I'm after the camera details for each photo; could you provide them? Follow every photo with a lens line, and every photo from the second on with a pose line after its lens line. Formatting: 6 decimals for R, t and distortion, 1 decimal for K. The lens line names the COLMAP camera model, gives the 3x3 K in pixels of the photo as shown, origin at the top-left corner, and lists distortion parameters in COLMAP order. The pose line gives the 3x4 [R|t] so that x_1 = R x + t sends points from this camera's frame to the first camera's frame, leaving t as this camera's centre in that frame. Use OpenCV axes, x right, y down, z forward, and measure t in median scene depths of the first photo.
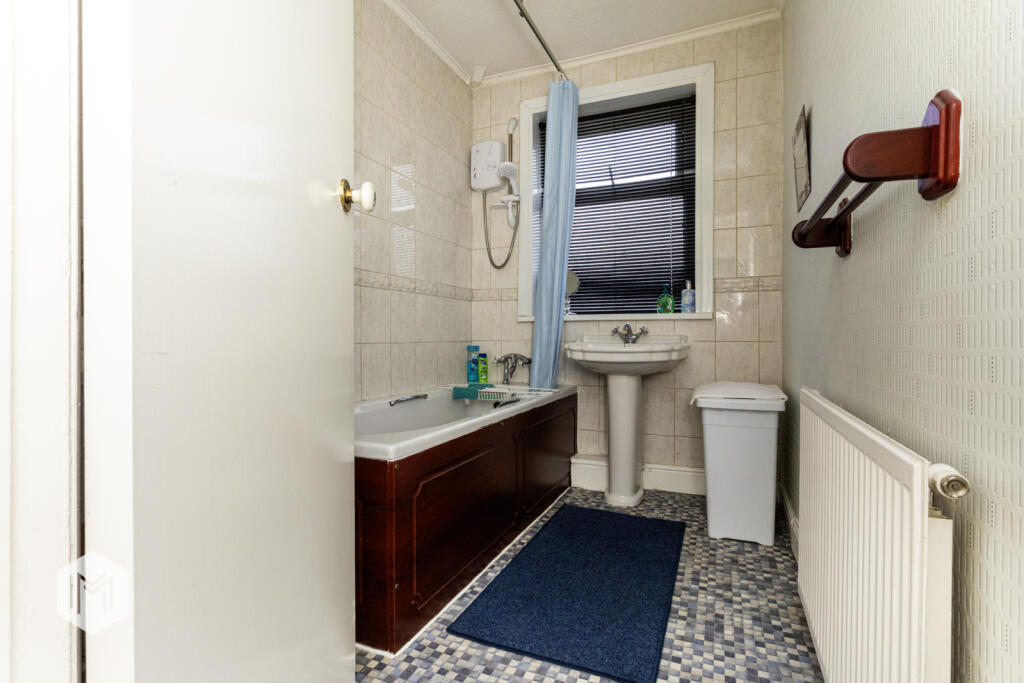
lens RADIAL K [[479.8, 0, 512.0], [0, 479.8, 341.5], [0, 0, 1]] dist [0.000374, 0.000631]
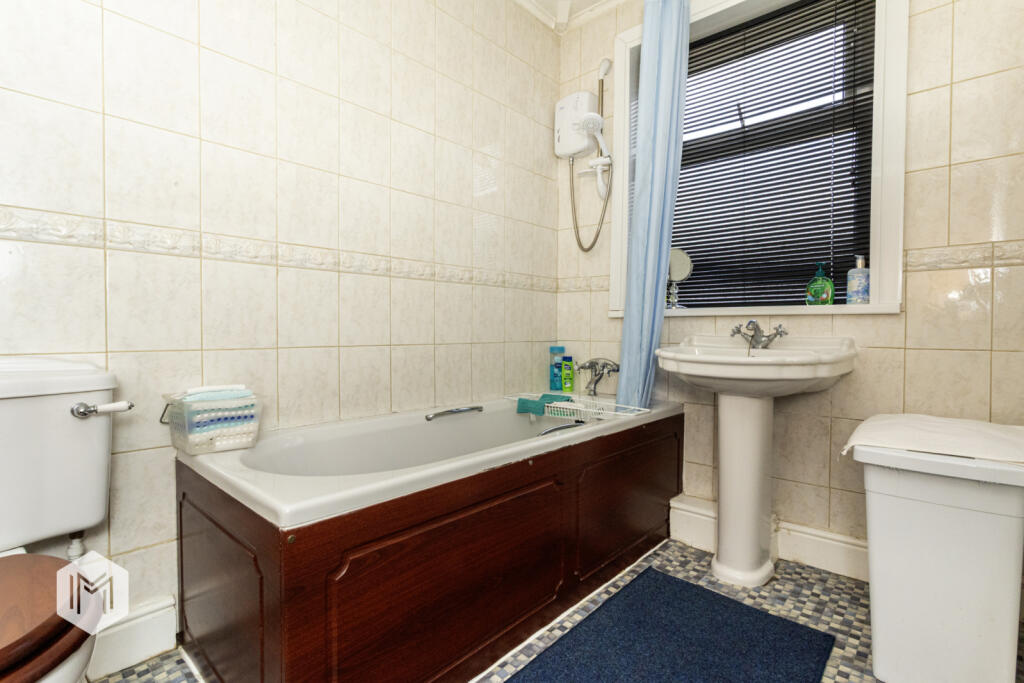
lens RADIAL K [[479.8, 0, 512.0], [0, 479.8, 341.5], [0, 0, 1]] dist [0.000374, 0.000631]
pose [[0.947962, 0.013360, -0.318103, 0.125855], [-0.008968, 0.999843, 0.015267, -0.013861], [0.318257, -0.011620, 0.947933, 0.220069]]
